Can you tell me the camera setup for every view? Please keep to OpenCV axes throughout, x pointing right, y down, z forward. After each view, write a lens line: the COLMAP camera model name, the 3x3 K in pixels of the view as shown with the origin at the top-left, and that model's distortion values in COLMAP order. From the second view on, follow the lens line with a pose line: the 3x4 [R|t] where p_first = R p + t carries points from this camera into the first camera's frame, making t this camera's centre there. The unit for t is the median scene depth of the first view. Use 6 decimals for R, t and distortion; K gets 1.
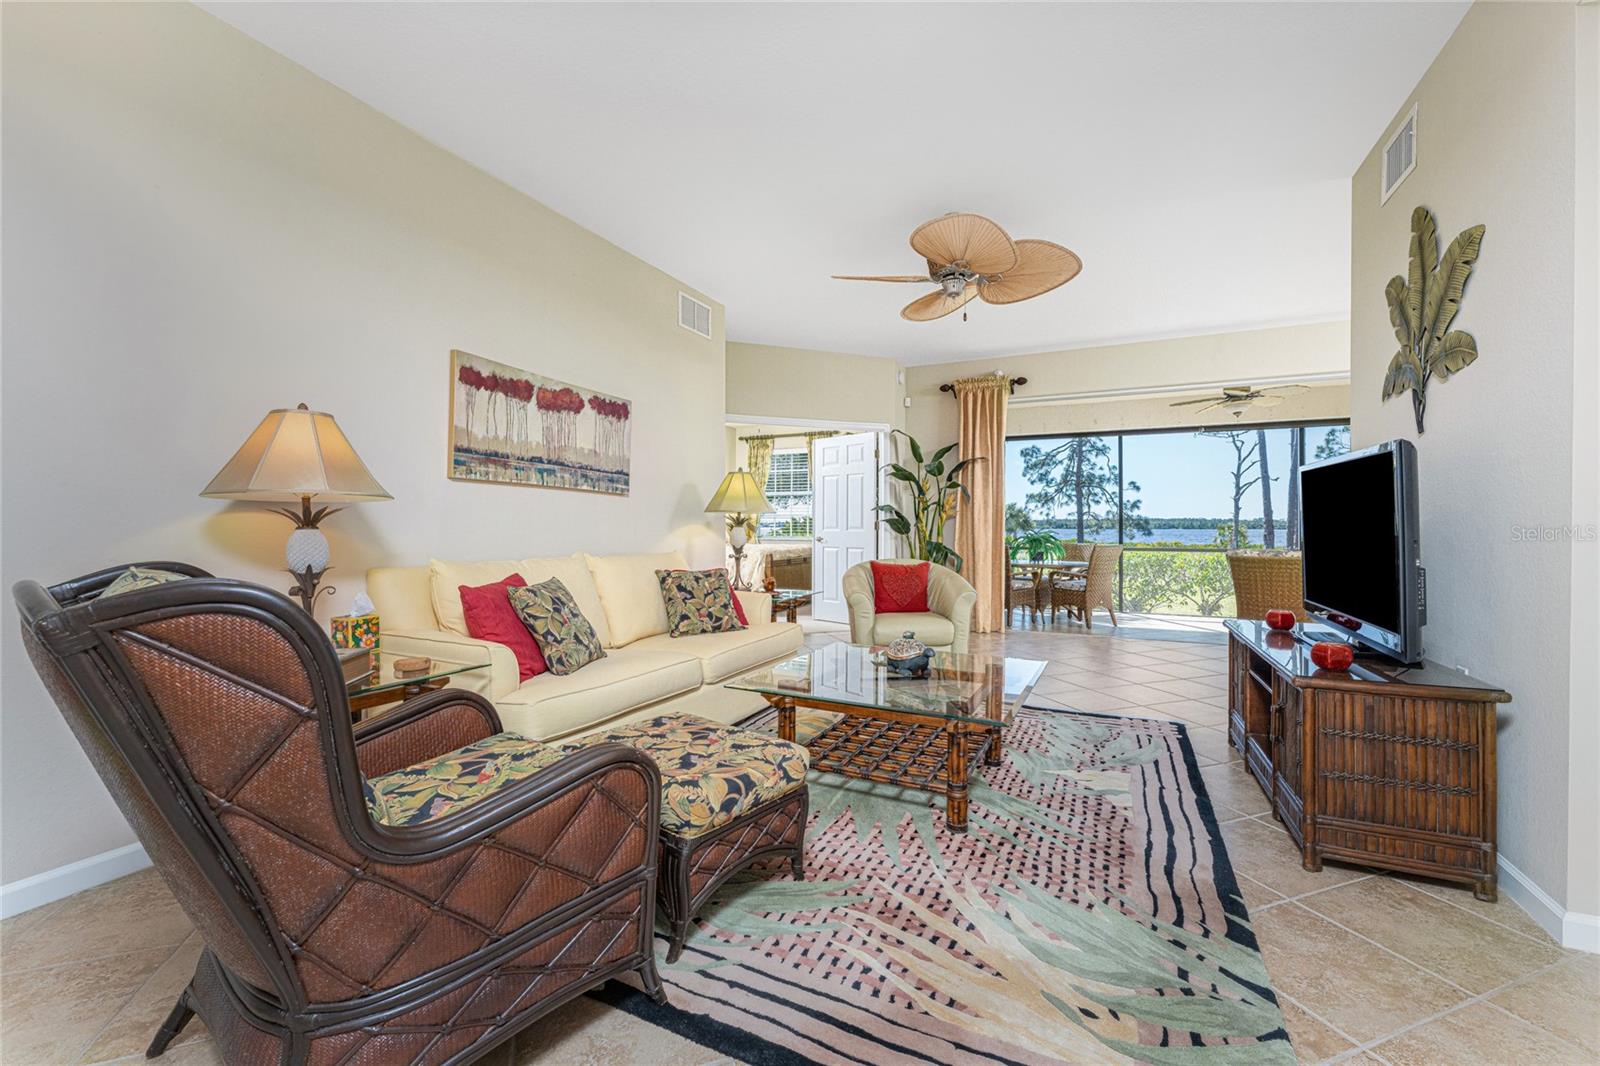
lens RADIAL K [[654.1, 0, 786.0], [0, 654.1, 531.6], [0, 0, 1]] dist [0.003532, -0.000946]
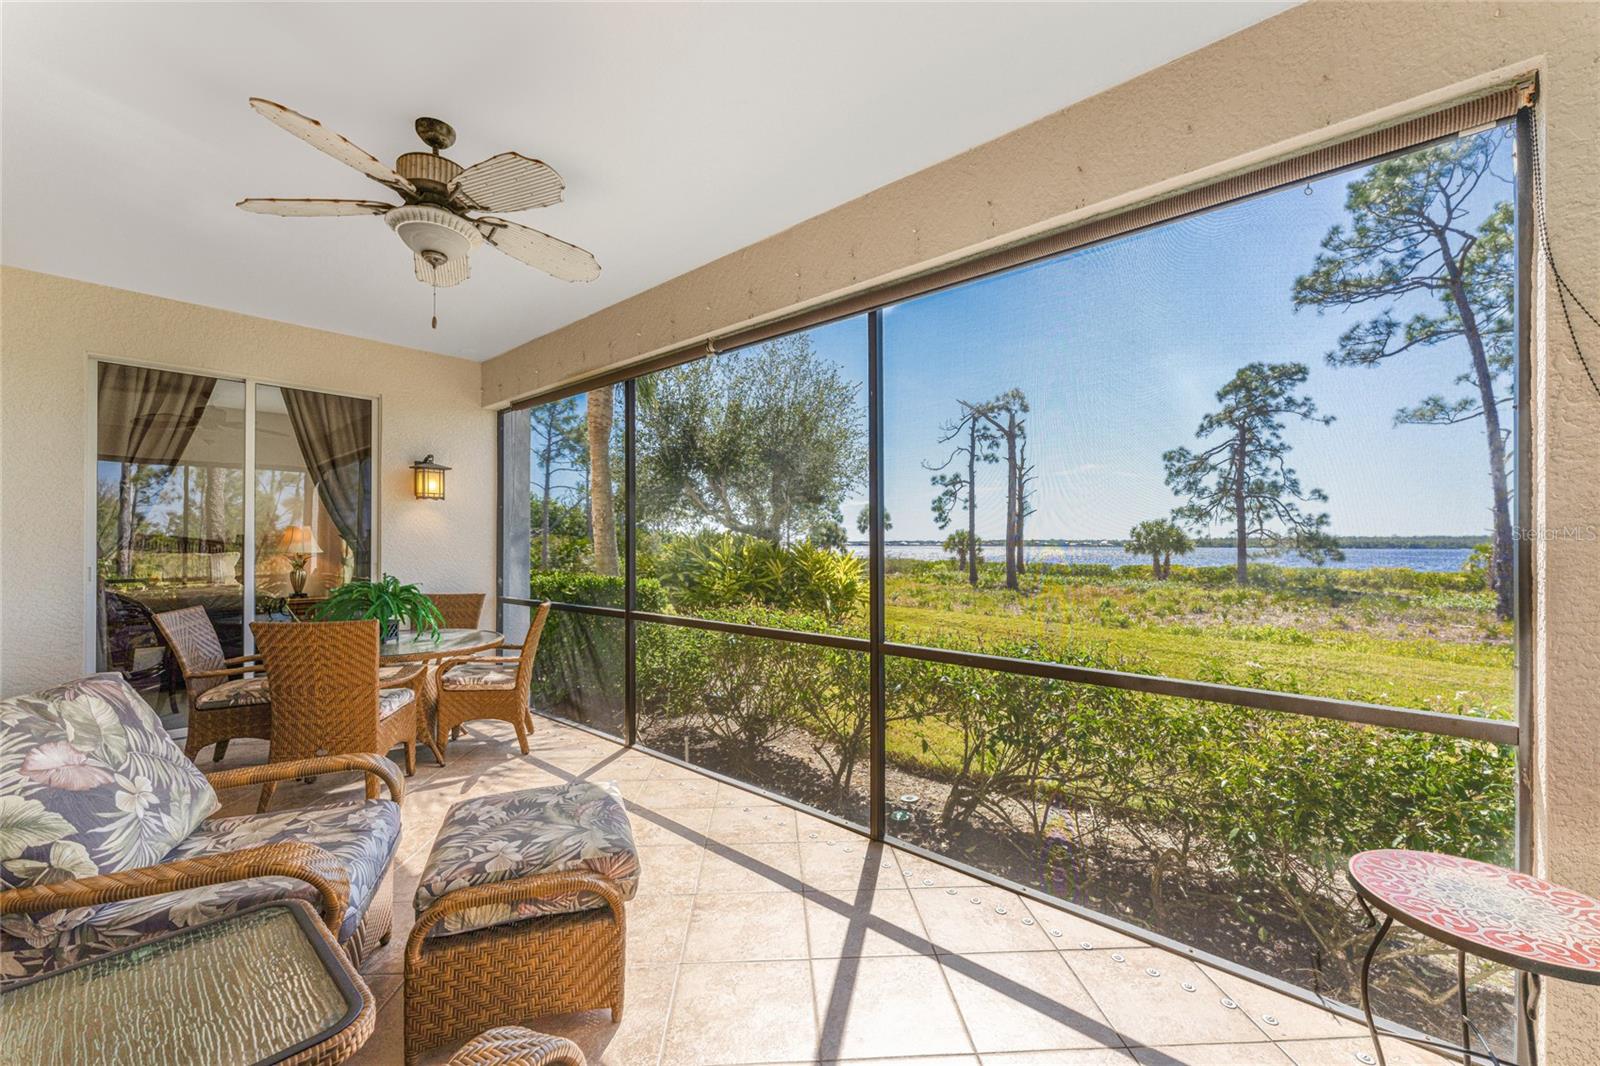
lens RADIAL K [[654.1, 0, 796.2], [0, 654.1, 550.6], [0, 0, 1]] dist [0.003532, -0.000946]
pose [[0.963270, 0.004701, -0.268492, 1.927682], [-0.004798, 0.999988, 0.000295, -0.024549], [0.268490, 0.001004, 0.963282, 1.243335]]
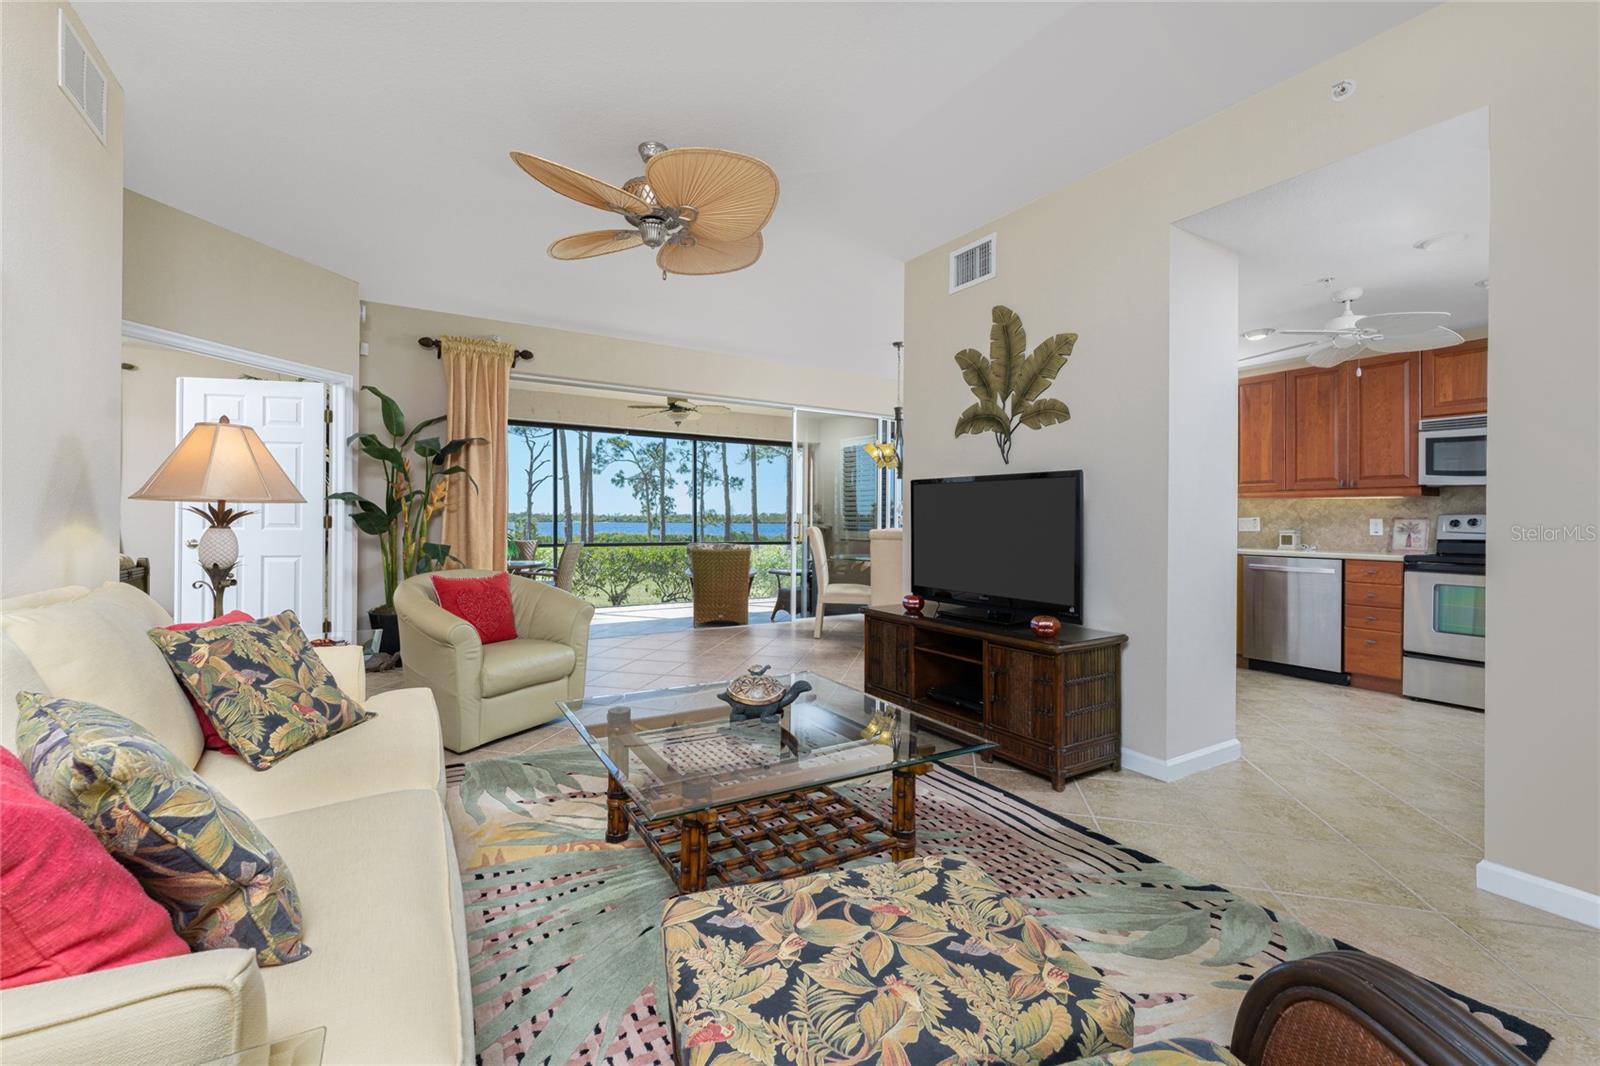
lens RADIAL K [[654.1, 0, 788.9], [0, 654.1, 524.0], [0, 0, 1]] dist [0.003532, -0.000946]
pose [[0.534334, -0.000871, 0.845273, -0.348320], [0.000000, 0.999999, 0.001030, -0.011580], [-0.845273, -0.000550, 0.534334, 0.428242]]
